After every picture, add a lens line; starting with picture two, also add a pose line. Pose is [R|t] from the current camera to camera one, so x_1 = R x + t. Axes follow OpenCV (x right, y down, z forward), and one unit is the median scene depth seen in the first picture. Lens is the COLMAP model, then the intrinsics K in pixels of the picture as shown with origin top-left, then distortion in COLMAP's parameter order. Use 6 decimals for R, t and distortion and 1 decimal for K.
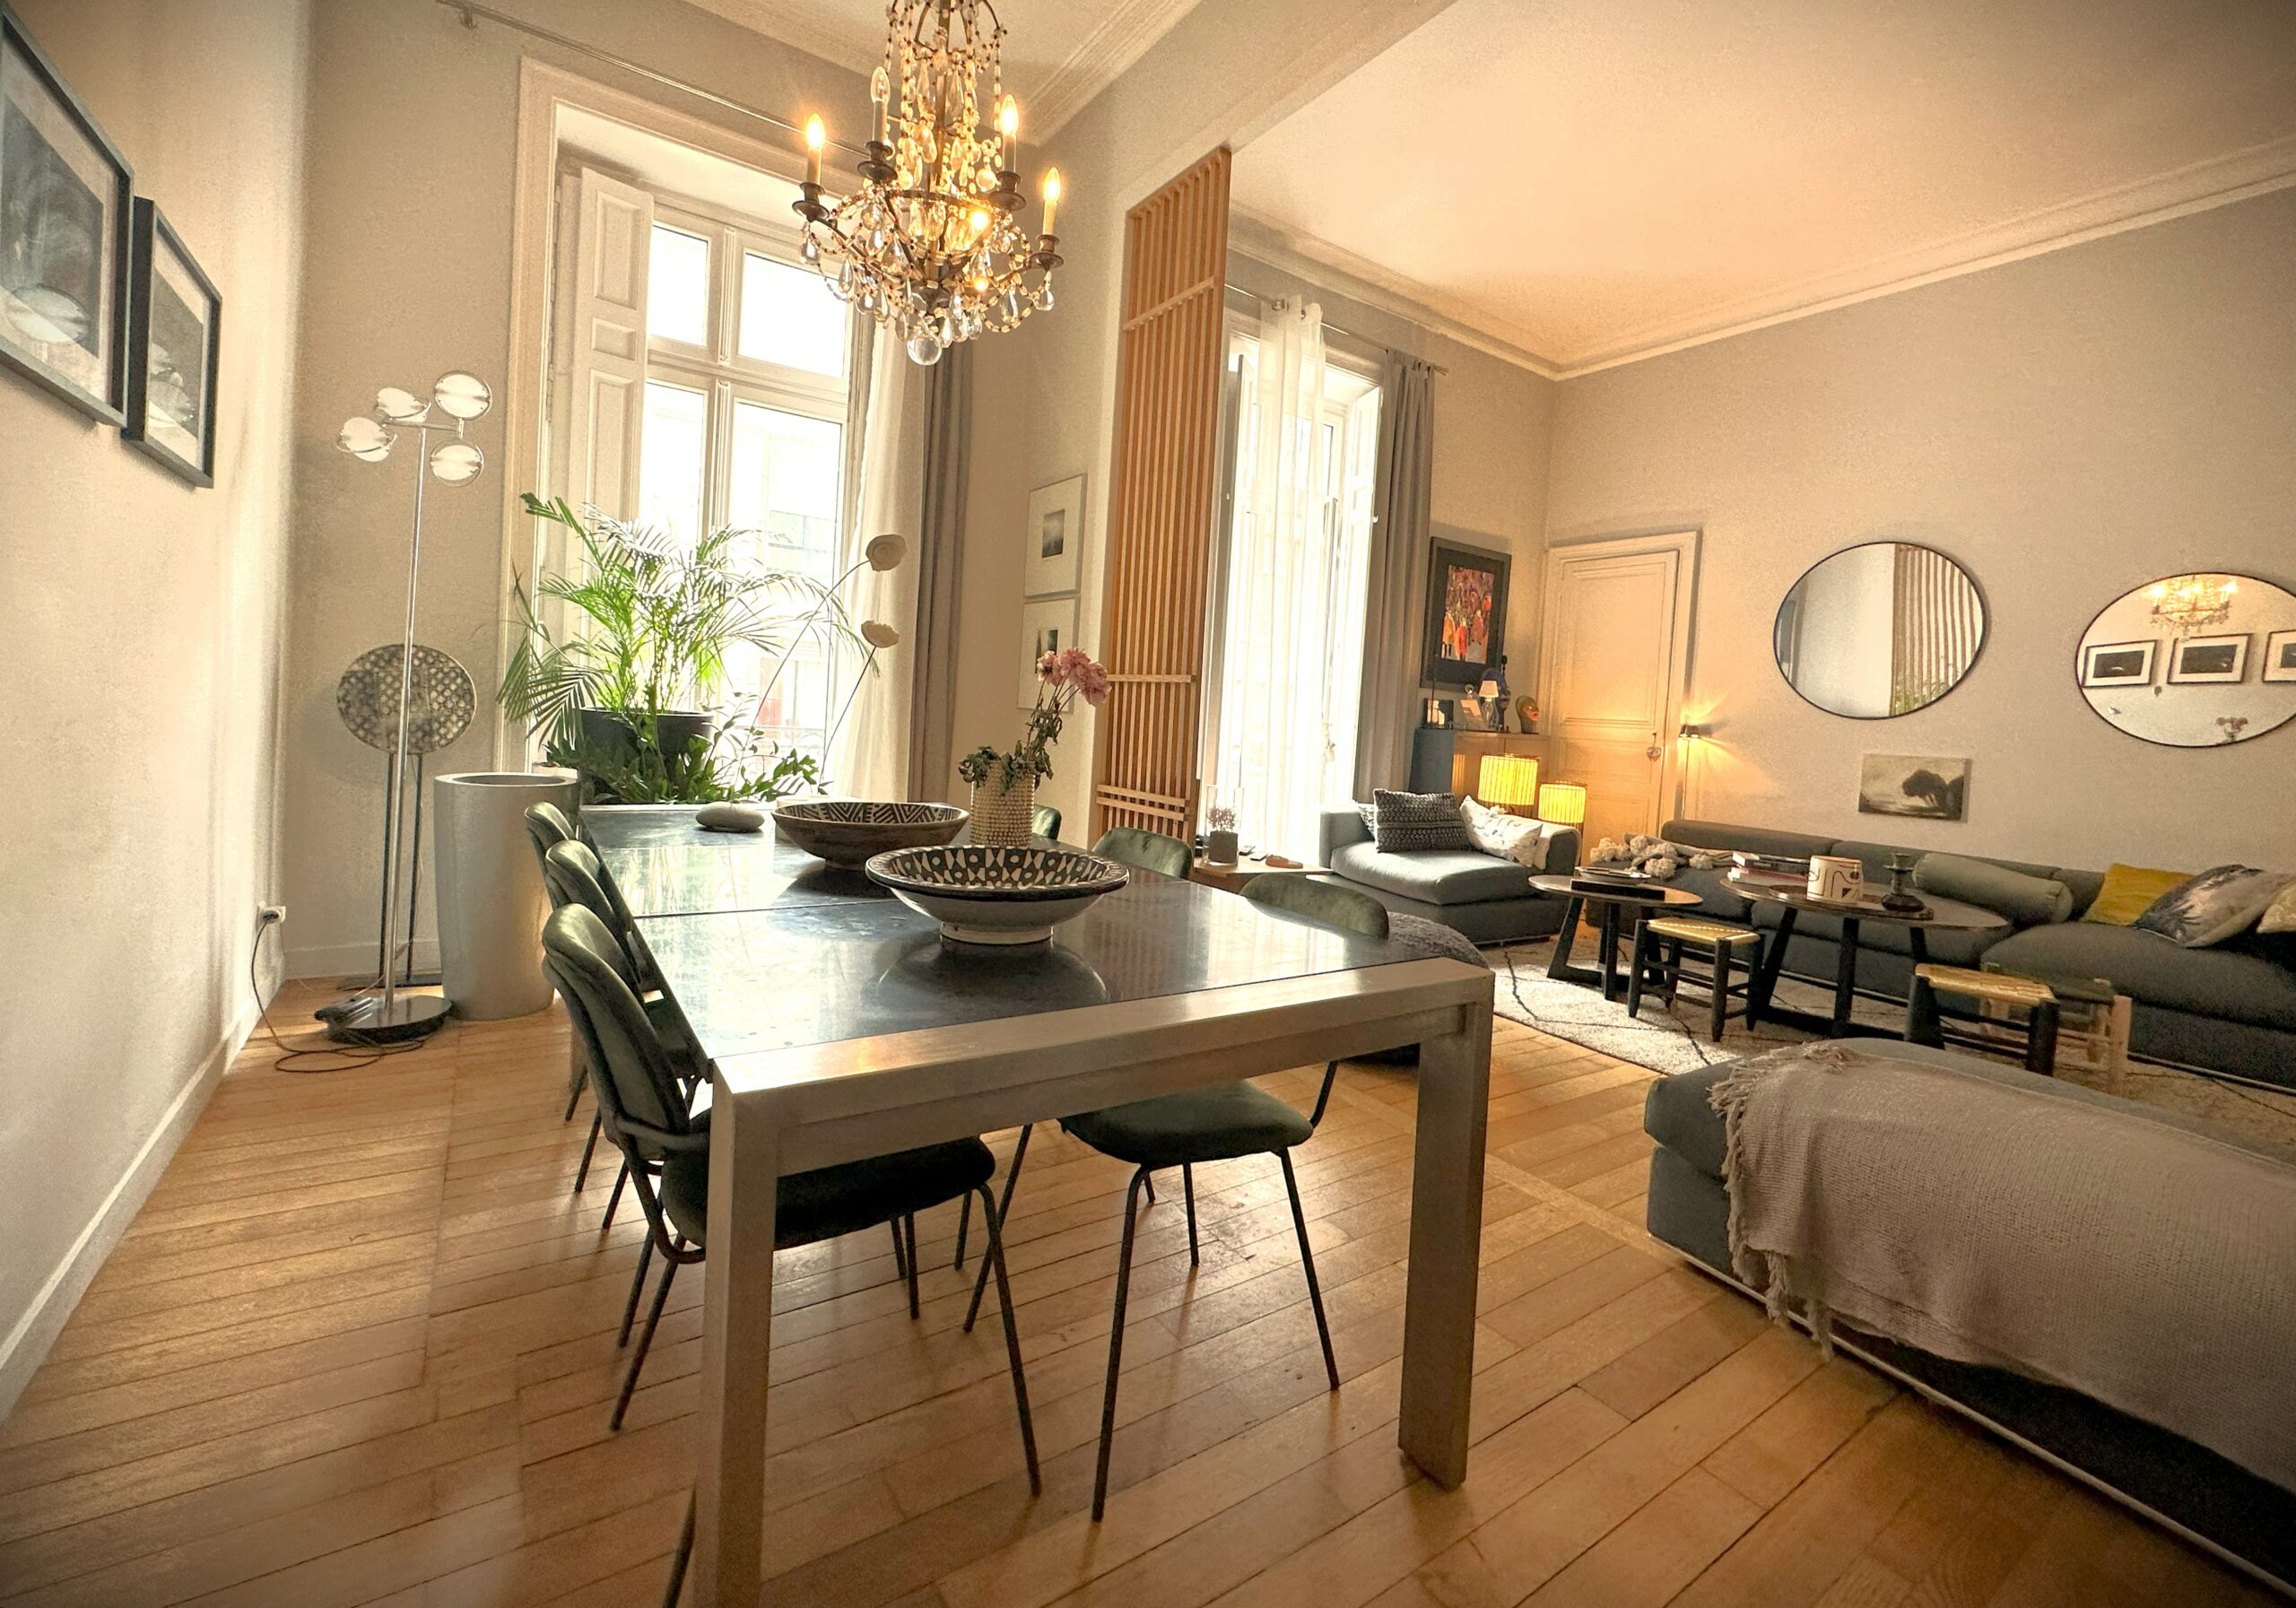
lens RADIAL K [[970.1, 0, 1148.7], [0, 970.1, 731.1], [0, 0, 1]] dist [-0.000038, 0.000010]
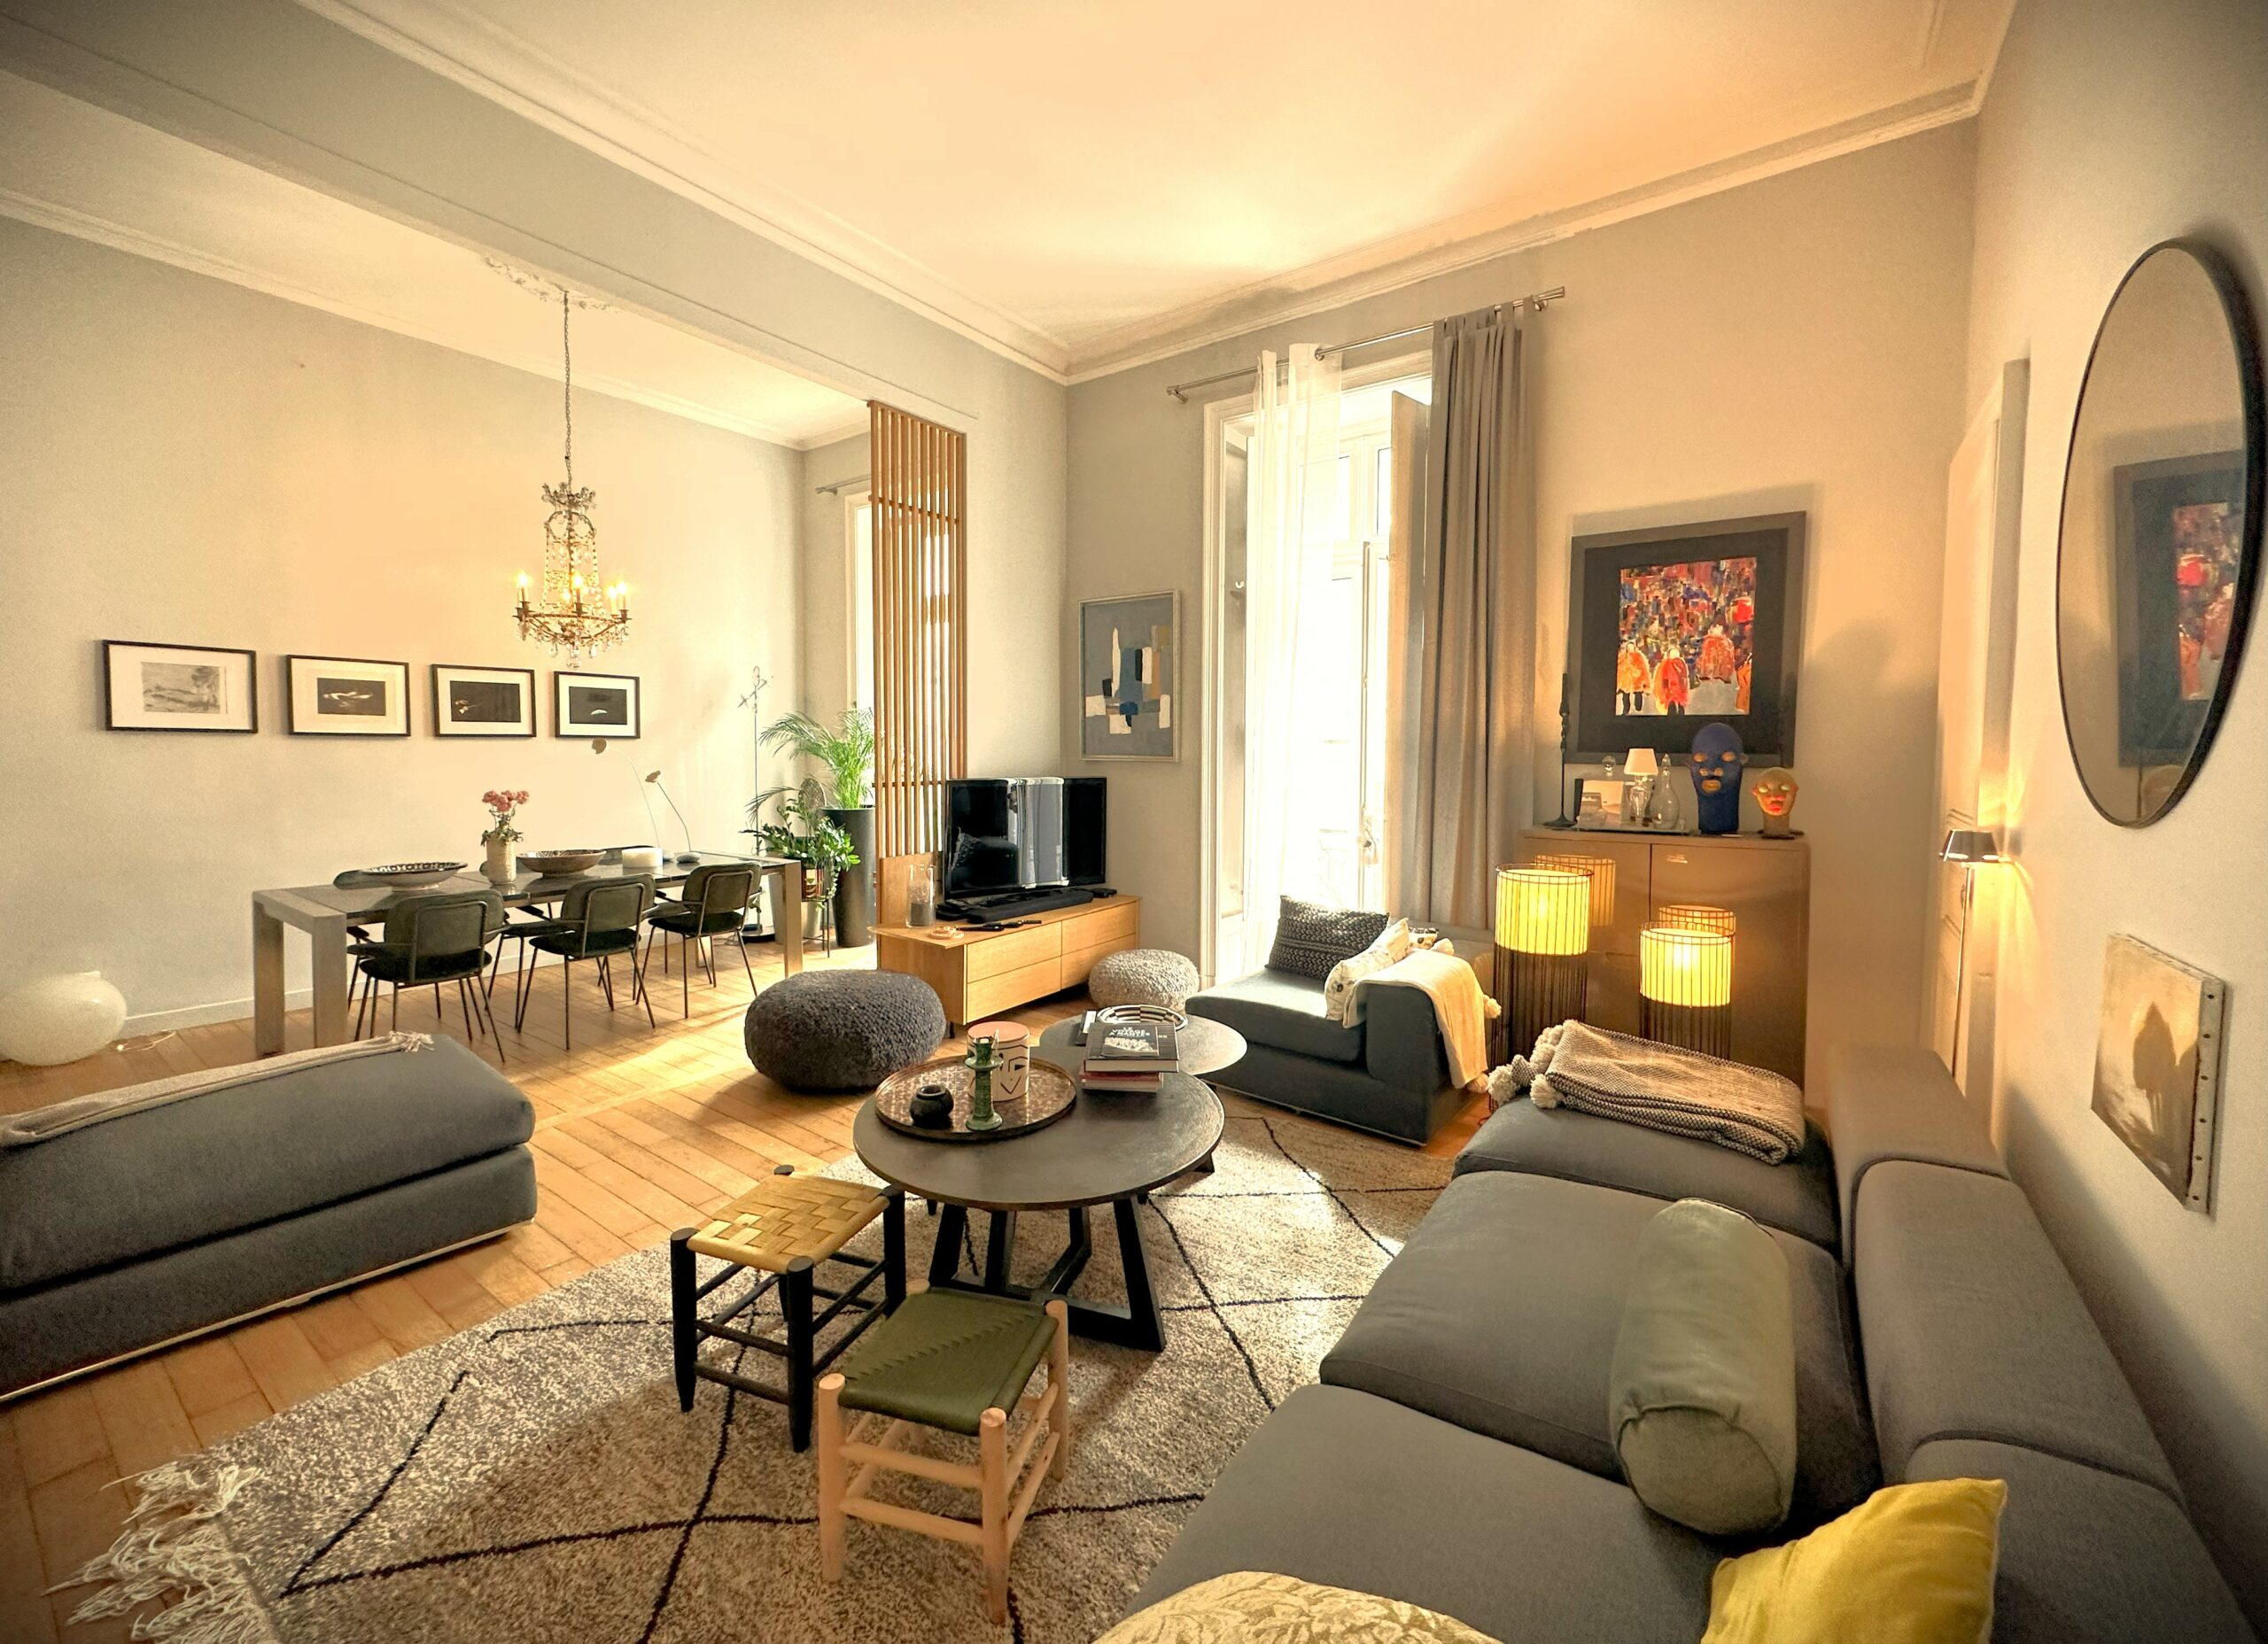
lens RADIAL K [[910.8, 0, 1134.0], [0, 910.8, 822.0], [0, 0, 1]] dist [0.000288, 0.000012]
pose [[0.338377, -0.000519, -0.941010, 0.765038], [-0.011059, 0.999929, -0.004528, 0.002255], [0.940946, 0.011938, 0.338347, 0.490696]]
